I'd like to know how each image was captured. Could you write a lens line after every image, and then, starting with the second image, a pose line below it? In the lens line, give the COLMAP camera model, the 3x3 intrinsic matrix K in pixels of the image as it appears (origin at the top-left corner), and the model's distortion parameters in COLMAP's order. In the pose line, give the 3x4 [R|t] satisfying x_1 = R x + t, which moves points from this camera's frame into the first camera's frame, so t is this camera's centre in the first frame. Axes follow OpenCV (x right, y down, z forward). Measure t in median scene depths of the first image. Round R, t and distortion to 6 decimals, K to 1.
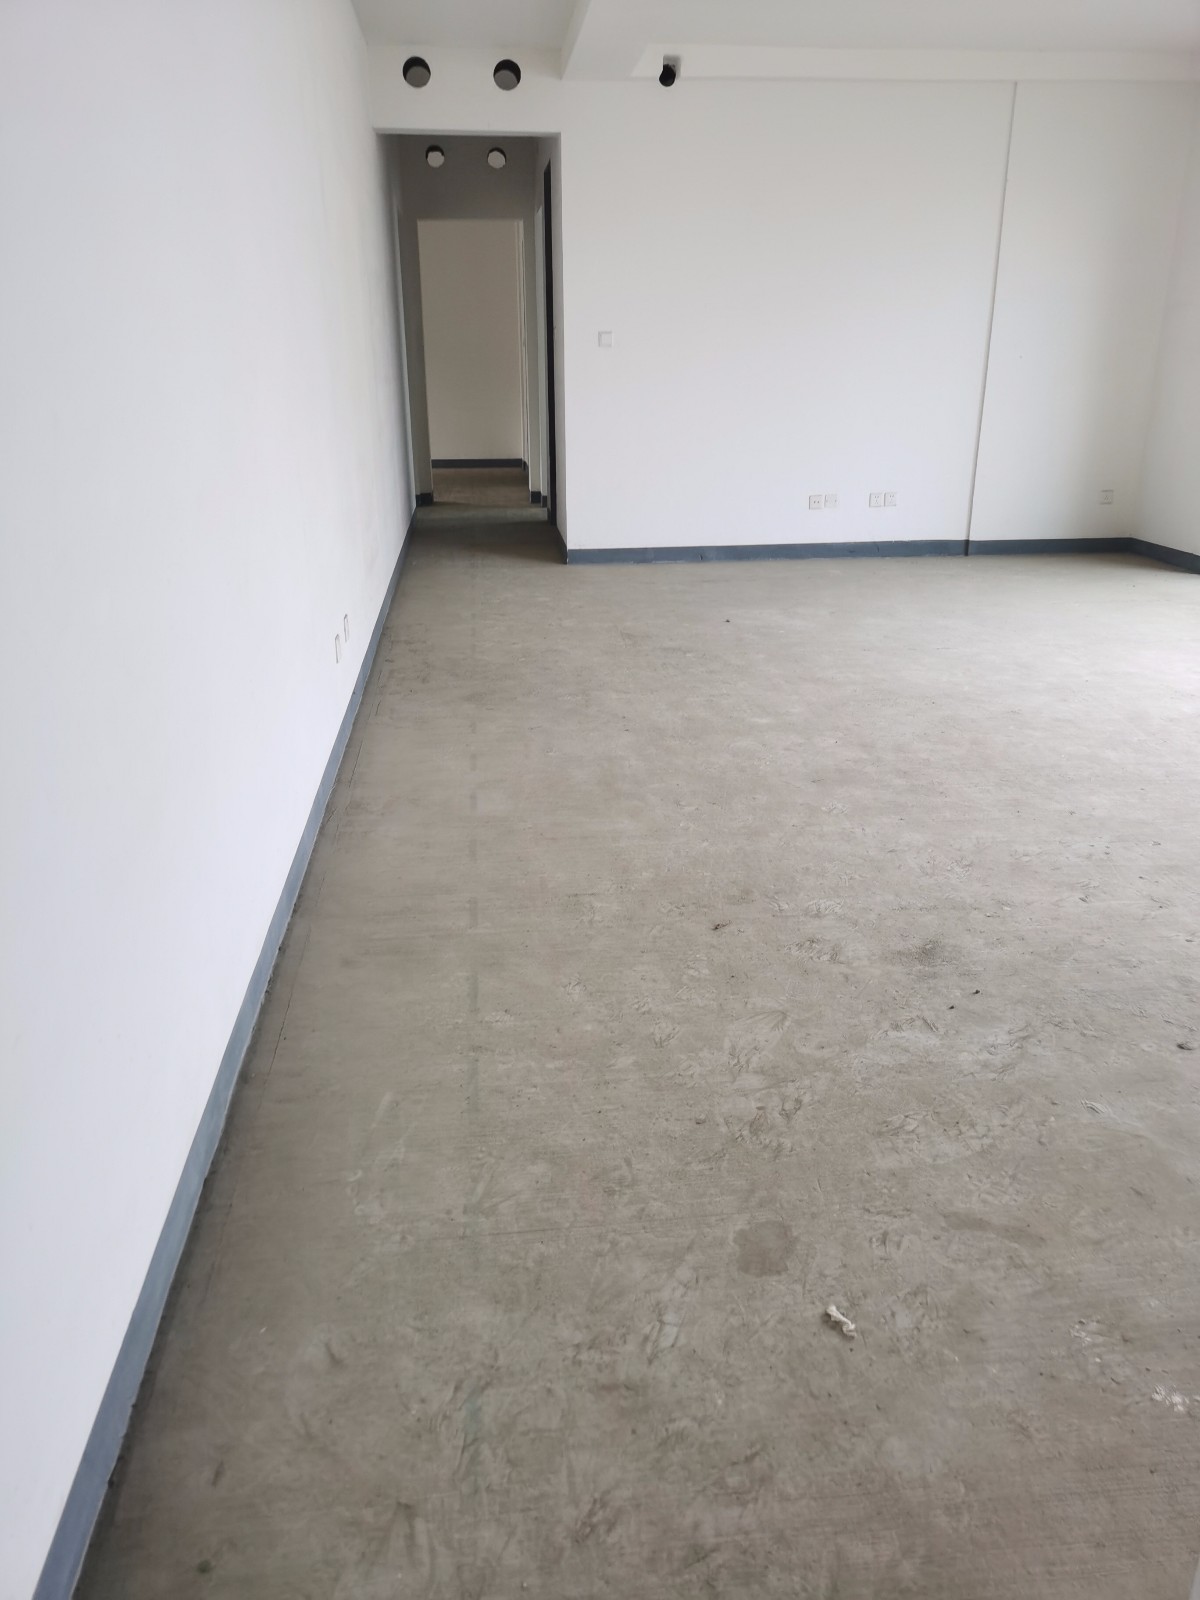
lens RADIAL K [[1270.5, 0, 600.0], [0, 1270.5, 800.0], [0, 0, 1]] dist [0.047510, -0.007430]
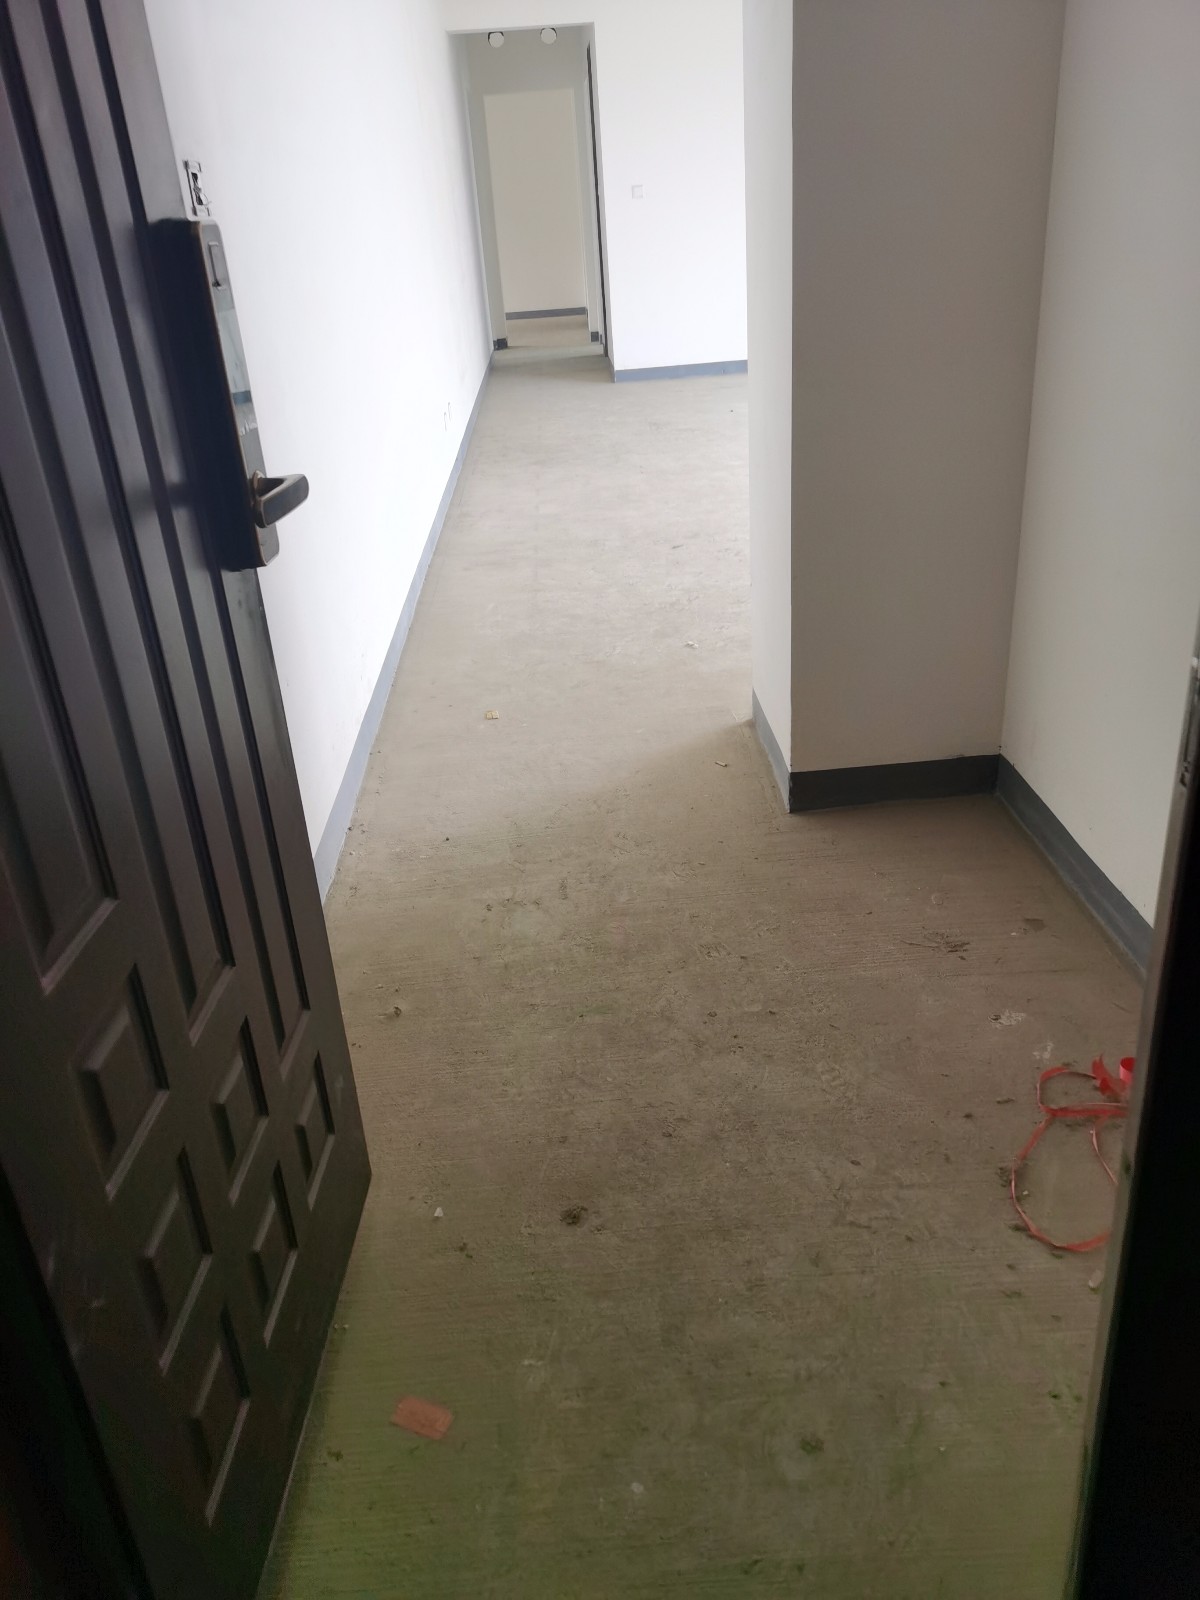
lens RADIAL K [[1270.5, 0, 600.0], [0, 1270.5, 800.0], [0, 0, 1]] dist [0.047510, -0.007430]
pose [[0.996669, -0.032094, -0.074968, 0.073609], [0.039324, 0.994502, 0.097049, 0.181605], [0.071441, -0.099674, 0.992452, -0.518288]]
